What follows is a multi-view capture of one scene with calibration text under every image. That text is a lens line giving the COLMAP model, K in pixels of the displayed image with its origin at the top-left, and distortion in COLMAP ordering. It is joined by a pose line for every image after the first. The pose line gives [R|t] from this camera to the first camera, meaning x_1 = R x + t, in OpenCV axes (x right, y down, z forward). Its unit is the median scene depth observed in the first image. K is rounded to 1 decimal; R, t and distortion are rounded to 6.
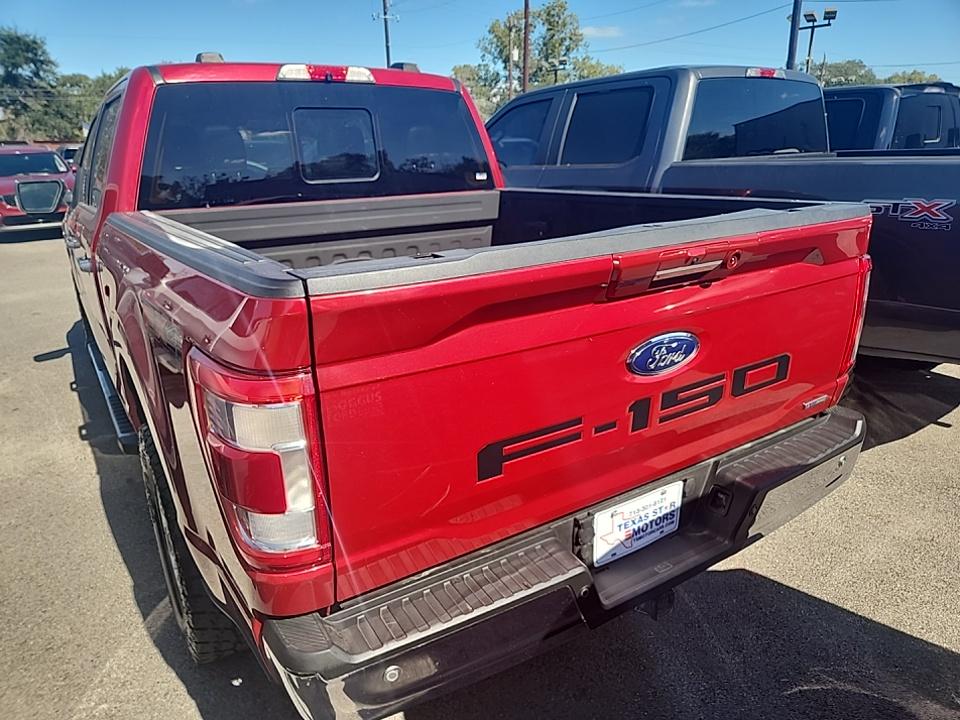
lens RADIAL K [[657.5, 0, 480.0], [0, 657.5, 360.0], [0, 0, 1]] dist [0.038911, -0.058077]
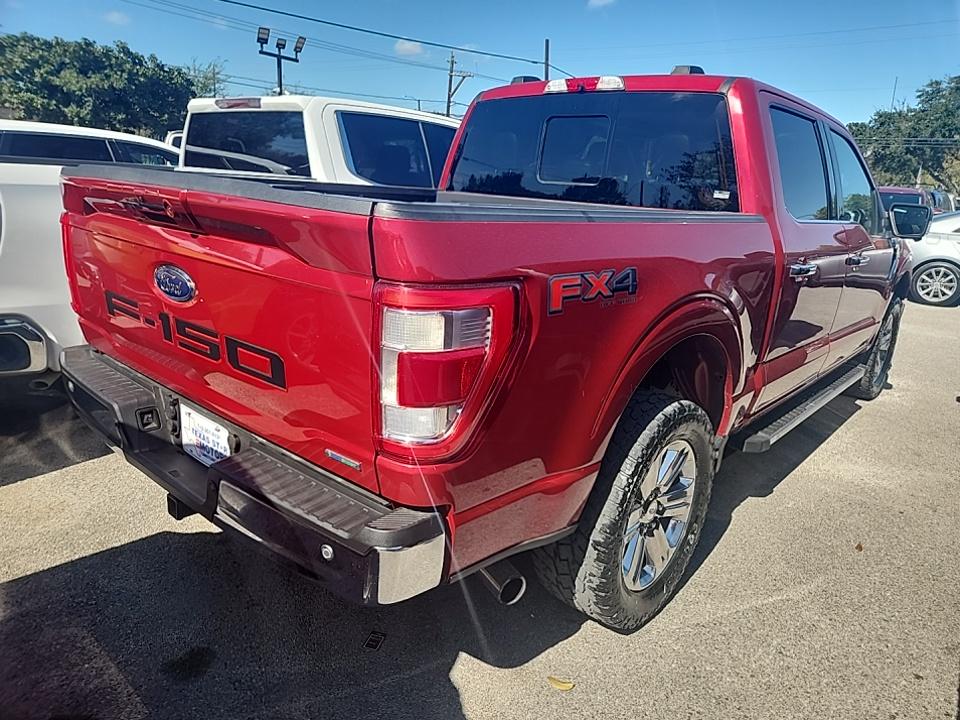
lens RADIAL K [[657.5, 0, 480.0], [0, 657.5, 360.0], [0, 0, 1]] dist [0.038911, -0.058077]
pose [[0.266118, 0.296173, -0.917313, 0.842250], [-0.355385, 0.914737, 0.192242, -0.167994], [0.896037, 0.274840, 0.348683, 0.592256]]
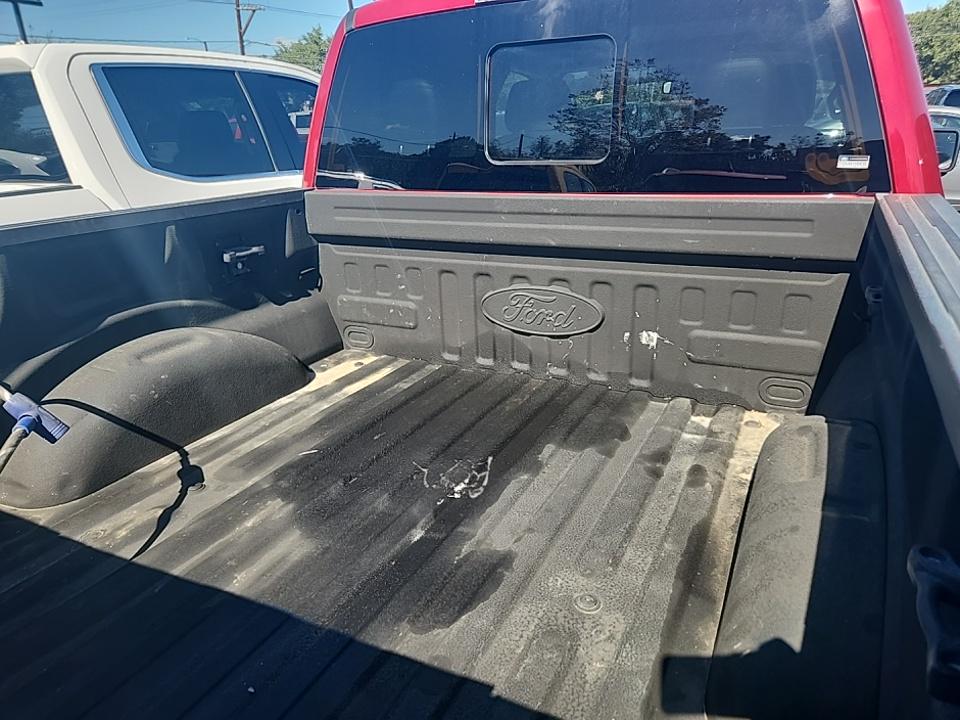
lens RADIAL K [[687.0, 0, 480.0], [0, 687.0, 360.0], [0, 0, 1]] dist [0.009155, 0.001576]
pose [[0.502427, 0.293903, -0.813135, 0.344057], [-0.237521, 0.951188, 0.197040, -0.212593], [0.831355, 0.094139, 0.547711, 0.632167]]
